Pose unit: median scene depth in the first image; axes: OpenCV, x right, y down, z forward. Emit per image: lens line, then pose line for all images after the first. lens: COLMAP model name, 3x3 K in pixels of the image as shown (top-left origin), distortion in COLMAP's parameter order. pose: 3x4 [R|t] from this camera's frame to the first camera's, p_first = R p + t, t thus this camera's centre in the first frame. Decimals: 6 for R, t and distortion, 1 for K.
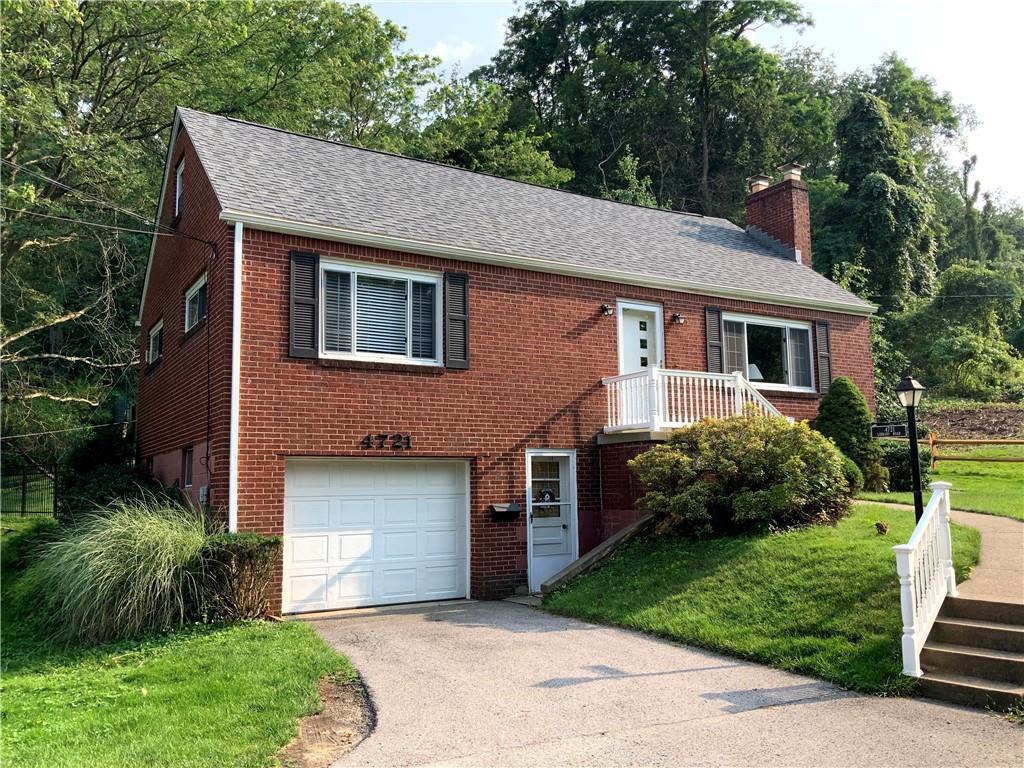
lens RADIAL K [[841.6, 0, 507.6], [0, 841.6, 385.3], [0, 0, 1]] dist [0.105833, -0.238731]
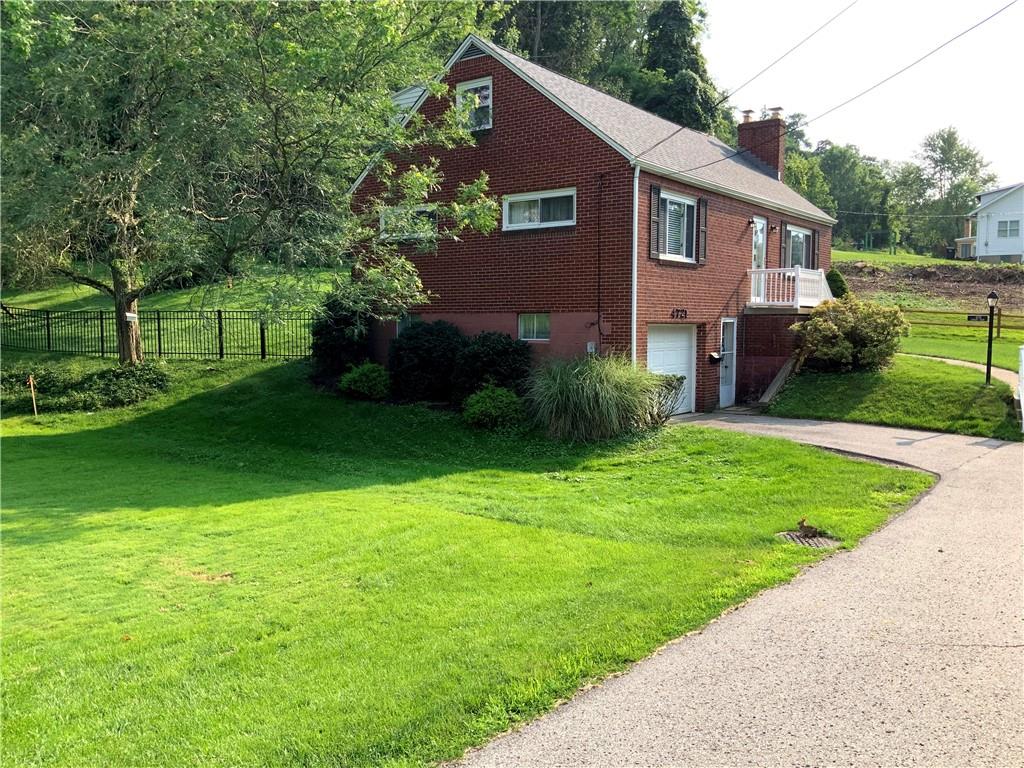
lens RADIAL K [[841.6, 0, 507.6], [0, 841.6, 385.3], [0, 0, 1]] dist [0.105833, -0.238731]
pose [[0.926491, -0.012533, 0.376108, -0.927195], [-0.060539, 0.981464, 0.181835, -0.060746], [-0.371416, -0.191238, 0.908558, -0.283939]]
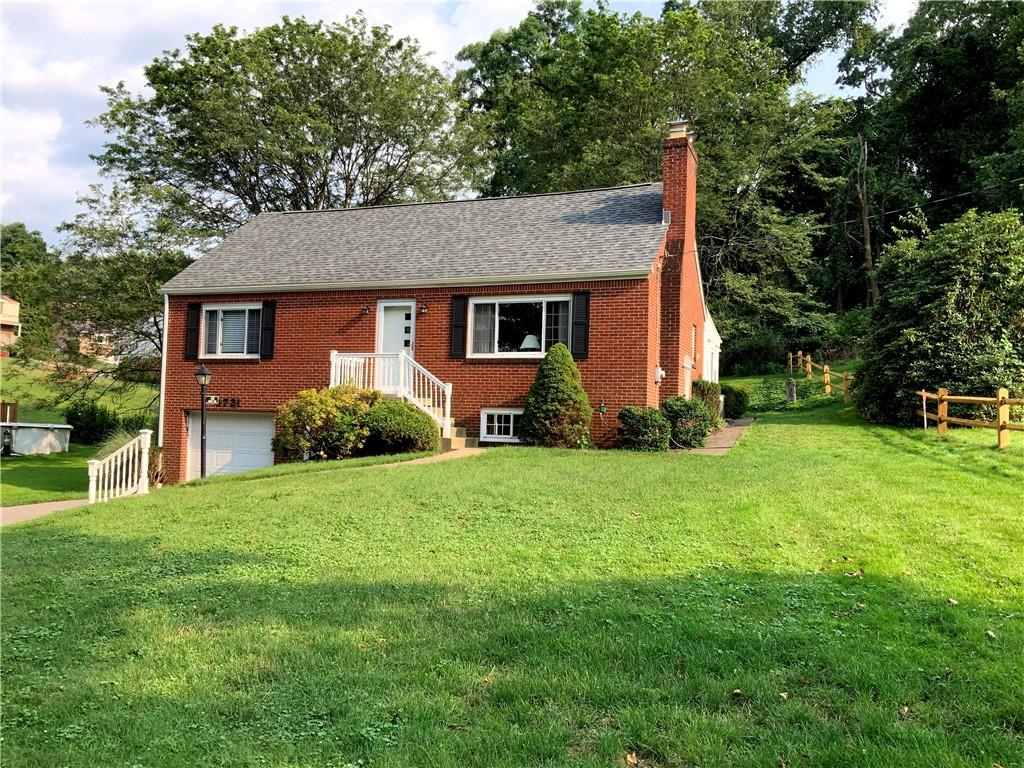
lens RADIAL K [[841.6, 0, 507.6], [0, 841.6, 385.3], [0, 0, 1]] dist [0.105833, -0.238731]
pose [[0.623571, -0.018339, -0.781551, 1.492470], [0.055059, 0.998273, 0.020505, 0.023544], [0.779825, -0.055818, 0.623504, 0.309388]]
